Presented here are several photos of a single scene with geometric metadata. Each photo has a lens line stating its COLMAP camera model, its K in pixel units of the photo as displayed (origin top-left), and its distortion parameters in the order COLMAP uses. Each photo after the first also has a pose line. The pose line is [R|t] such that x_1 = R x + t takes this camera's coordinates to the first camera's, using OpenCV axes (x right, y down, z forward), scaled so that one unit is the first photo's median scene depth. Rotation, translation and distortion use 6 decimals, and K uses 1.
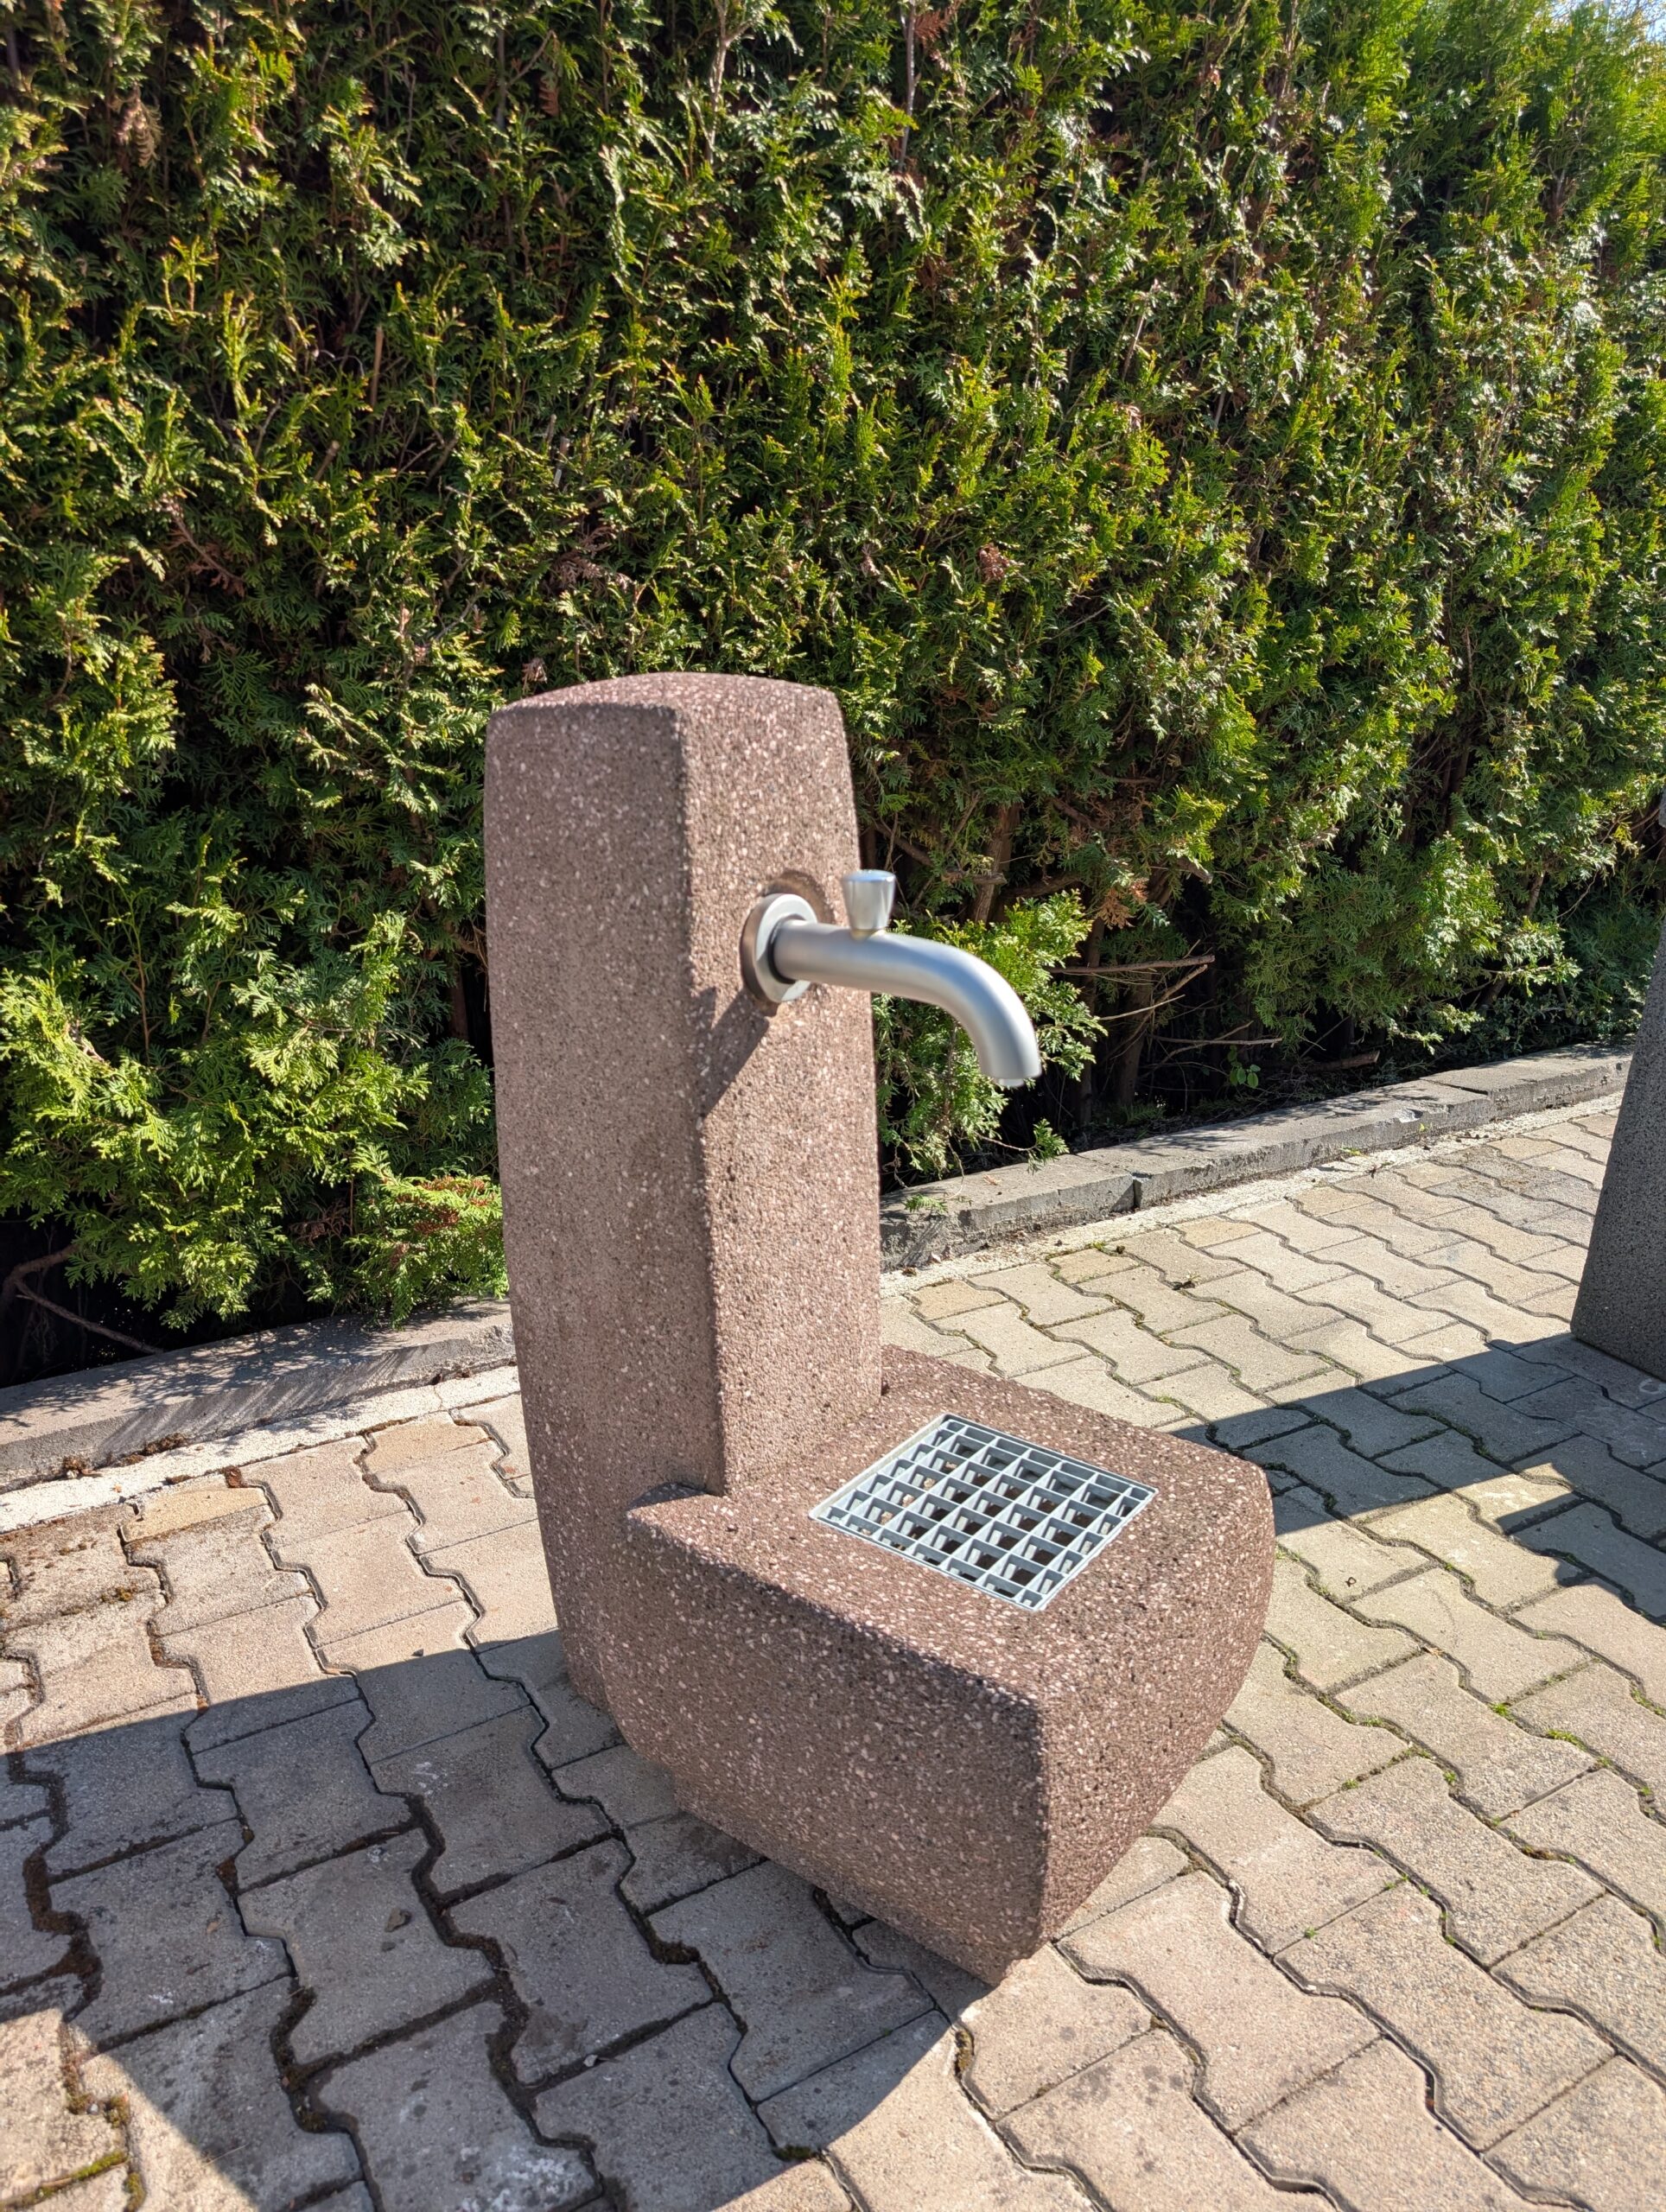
lens RADIAL K [[1590.5, 0, 833.0], [0, 1590.5, 1106.0], [0, 0, 1]] dist [0.015815, -0.007528]
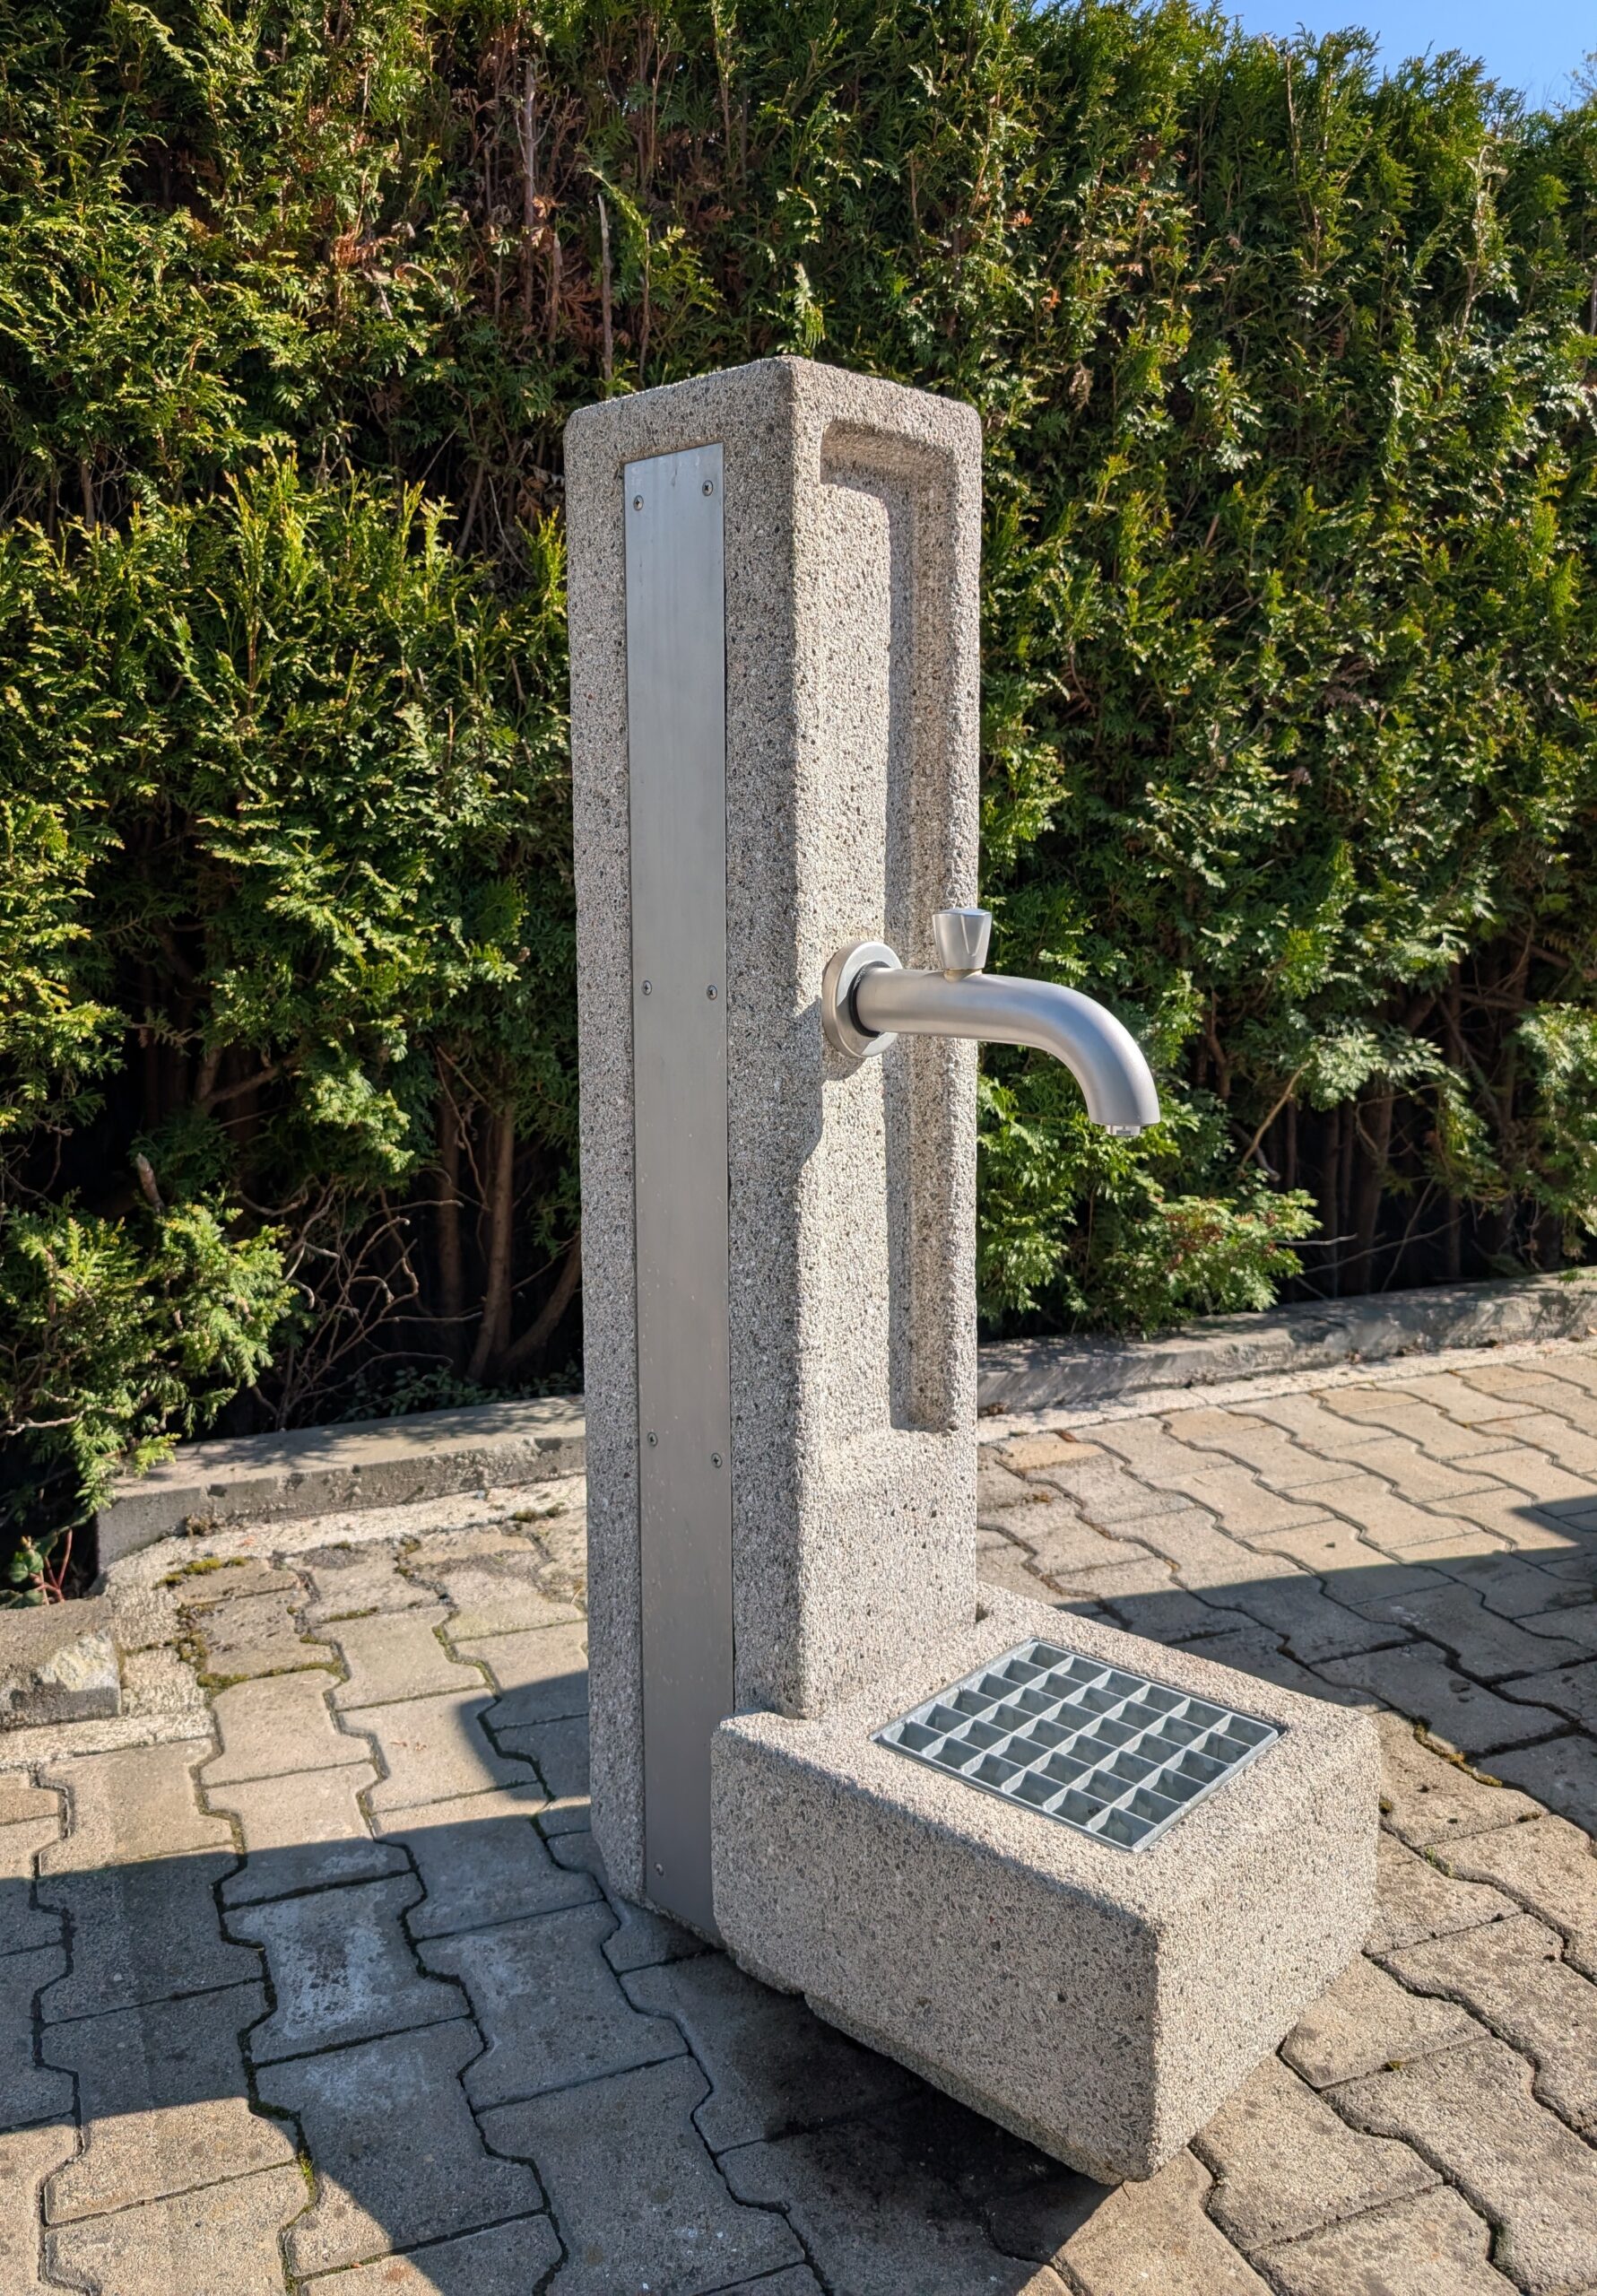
lens RADIAL K [[1769.5, 0, 687.0], [0, 1769.5, 1048.5], [0, 0, 1]] dist [0.003267, 0.000932]
pose [[0.983344, 0.011106, -0.181417, -0.390642], [-0.044638, 0.982318, -0.181819, 0.189691], [0.176190, 0.186889, 0.966452, -0.332533]]
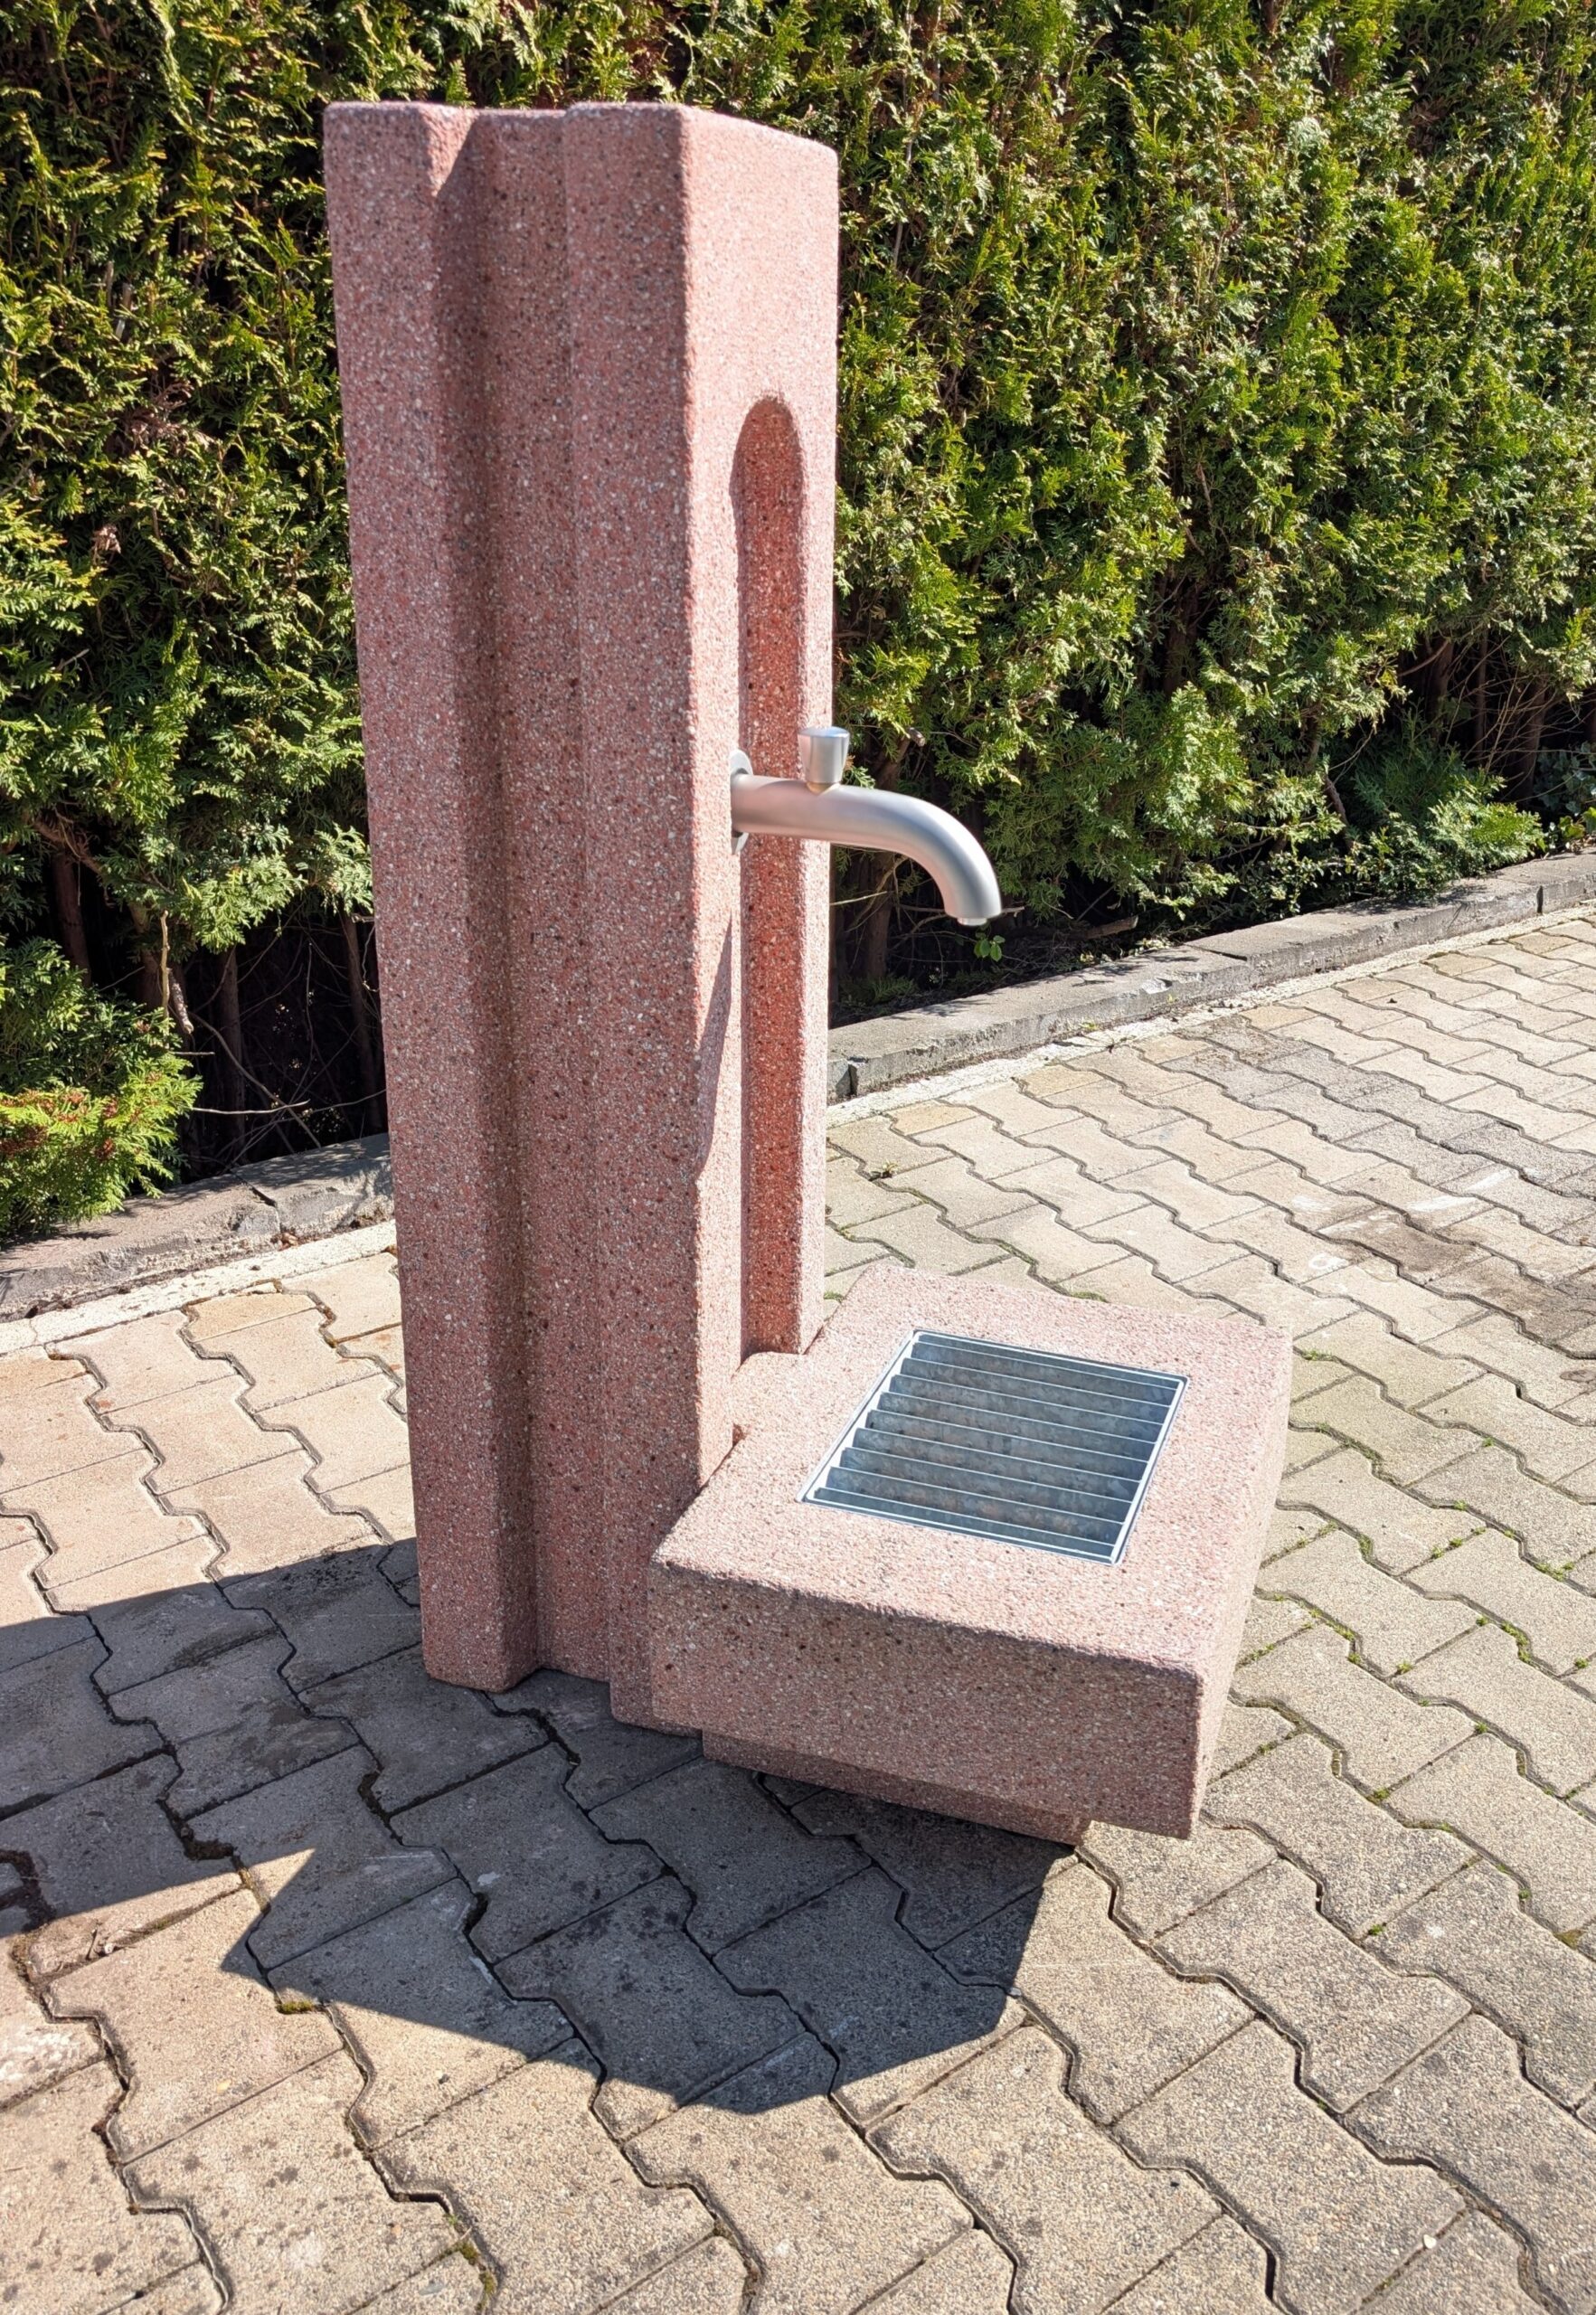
lens RADIAL K [[1943.6, 0, 944.9], [0, 1943.6, 1023.5], [0, 0, 1]] dist [0.013753, -0.006406]
pose [[0.991699, -0.027482, 0.125610, 0.140673], [0.023323, 0.999134, 0.034464, -0.021086], [-0.126448, -0.031249, 0.991481, -0.179539]]
